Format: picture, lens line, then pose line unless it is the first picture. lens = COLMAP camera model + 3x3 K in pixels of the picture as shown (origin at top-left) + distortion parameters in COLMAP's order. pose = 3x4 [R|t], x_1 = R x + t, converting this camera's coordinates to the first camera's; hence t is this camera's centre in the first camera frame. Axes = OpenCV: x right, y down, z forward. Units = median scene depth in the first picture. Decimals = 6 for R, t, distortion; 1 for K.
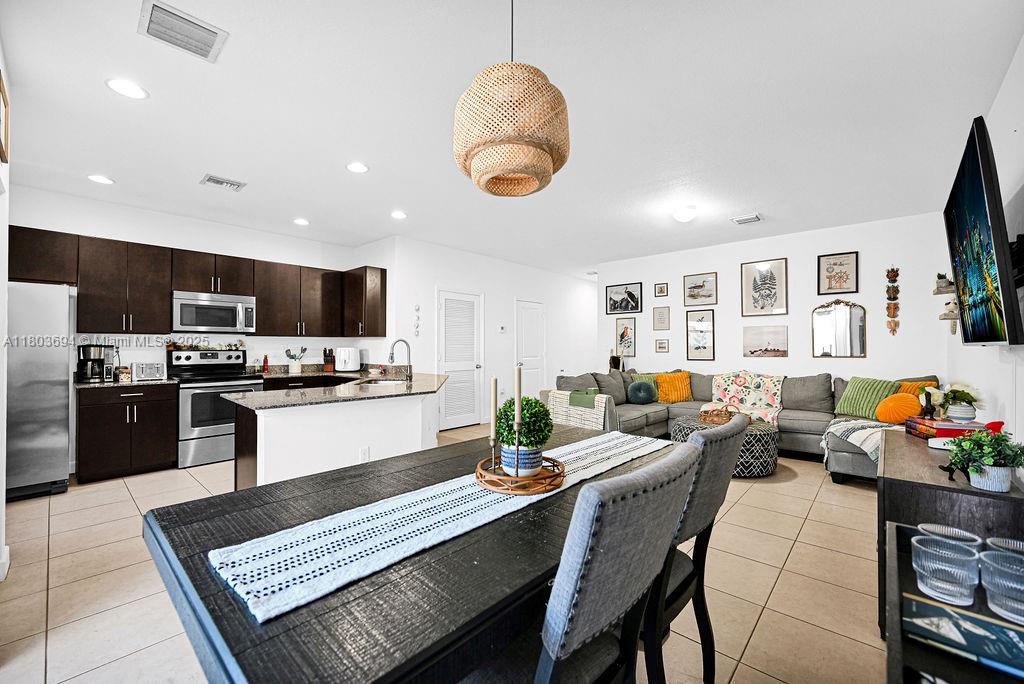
lens RADIAL K [[414.9, 0, 511.7], [0, 414.9, 345.4], [0, 0, 1]] dist [-0.001737, 0.000231]
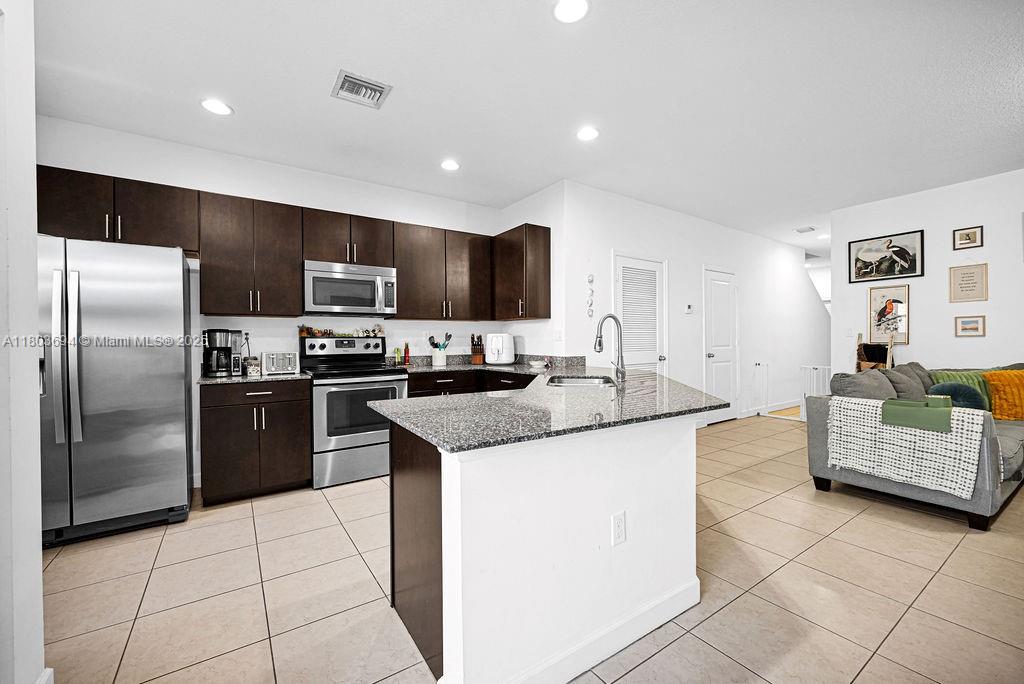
lens RADIAL K [[414.9, 0, 512.7], [0, 414.9, 345.5], [0, 0, 1]] dist [-0.001737, 0.000231]
pose [[0.971510, -0.005050, -0.236945, -0.213131], [0.009422, 0.999805, 0.017326, 0.016418], [0.236812, -0.019065, 0.971368, 0.280946]]
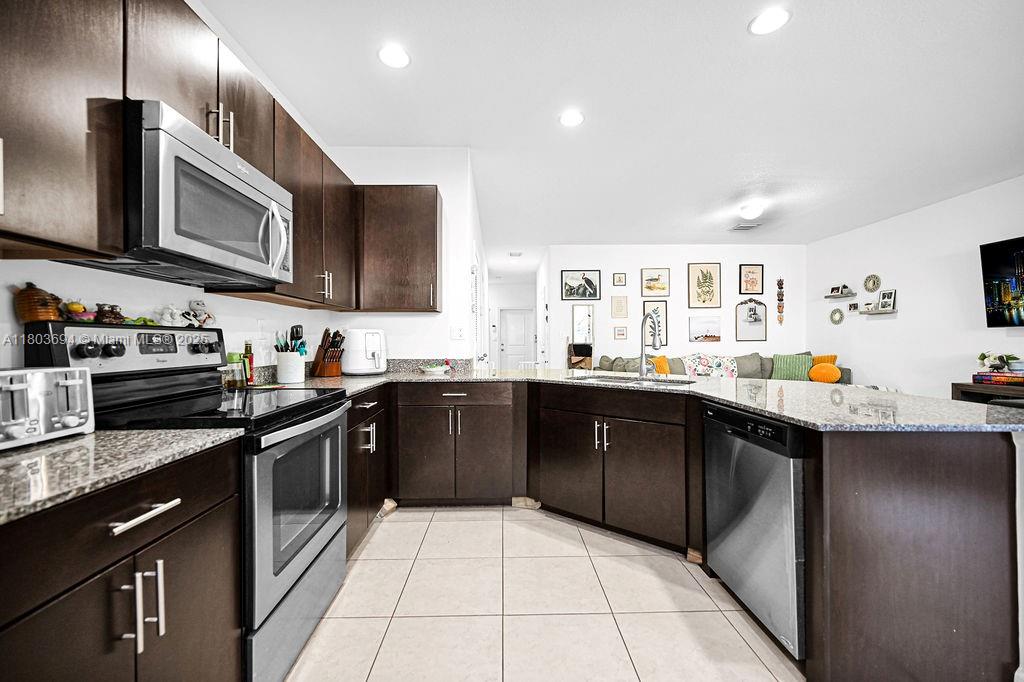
lens RADIAL K [[414.9, 0, 512.5], [0, 414.9, 343.1], [0, 0, 1]] dist [-0.001737, 0.000231]
pose [[0.725871, -0.008102, 0.687783, -0.714270], [0.002693, 0.999956, 0.008937, 0.021378], [-0.687825, -0.004635, 0.725861, 0.548346]]
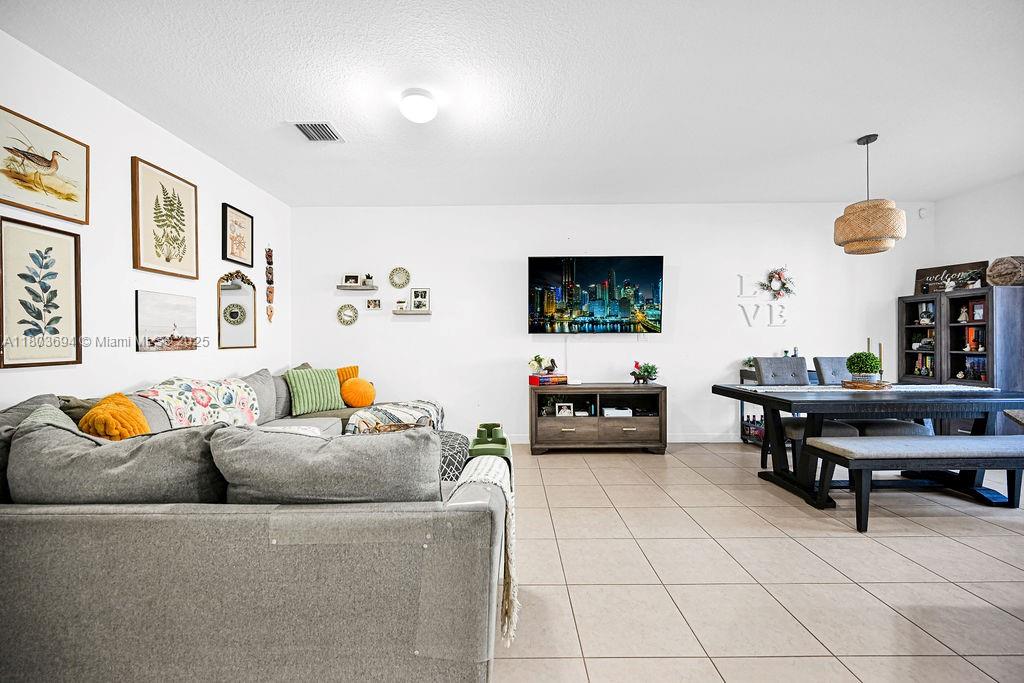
lens RADIAL K [[414.9, 0, 511.0], [0, 414.9, 343.0], [0, 0, 1]] dist [-0.001737, 0.000231]
pose [[-0.671029, 0.003270, 0.741424, -0.100736], [0.003435, 0.999993, -0.001302, 0.021860], [-0.741423, 0.001673, -0.671036, 1.133616]]
